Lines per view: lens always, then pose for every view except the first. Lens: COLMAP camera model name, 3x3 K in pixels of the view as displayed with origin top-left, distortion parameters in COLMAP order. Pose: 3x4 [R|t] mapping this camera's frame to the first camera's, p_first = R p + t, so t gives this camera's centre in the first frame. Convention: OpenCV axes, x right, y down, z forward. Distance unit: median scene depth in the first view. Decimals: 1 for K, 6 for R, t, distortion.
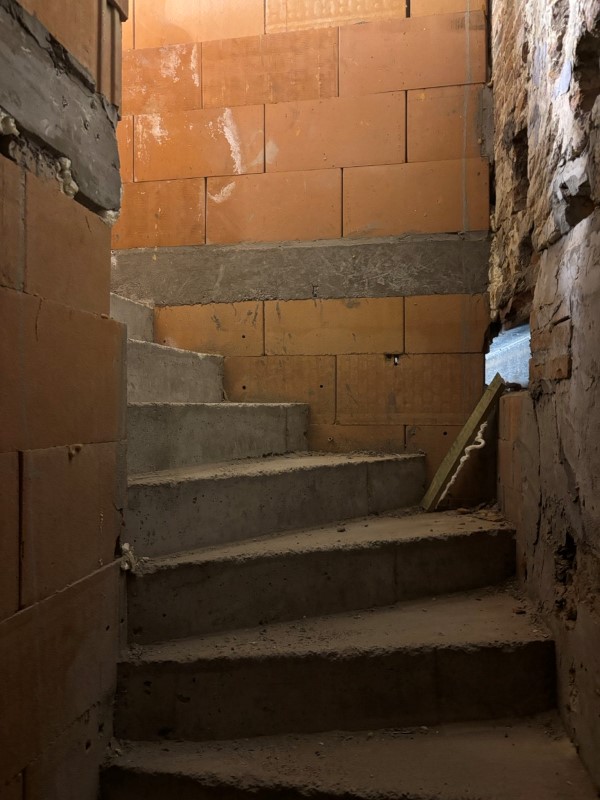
lens RADIAL K [[615.5, 0, 300.3], [0, 615.5, 401.5], [0, 0, 1]] dist [0.040990, -0.057062]
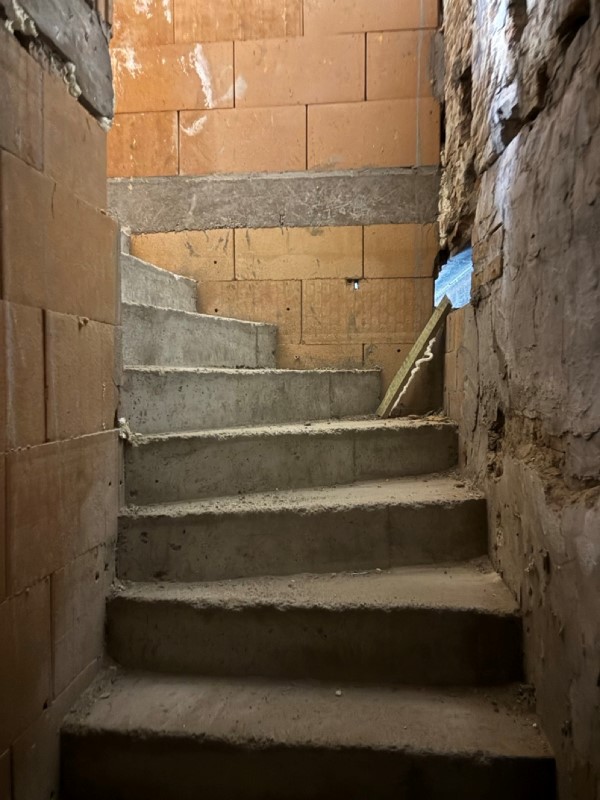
lens RADIAL K [[615.5, 0, 300.3], [0, 615.5, 402.8], [0, 0, 1]] dist [0.040990, -0.057062]
pose [[0.997714, -0.004131, 0.067459, -0.024433], [0.000935, 0.998879, 0.047328, 0.121568], [-0.067578, -0.047157, 0.996599, -0.134657]]
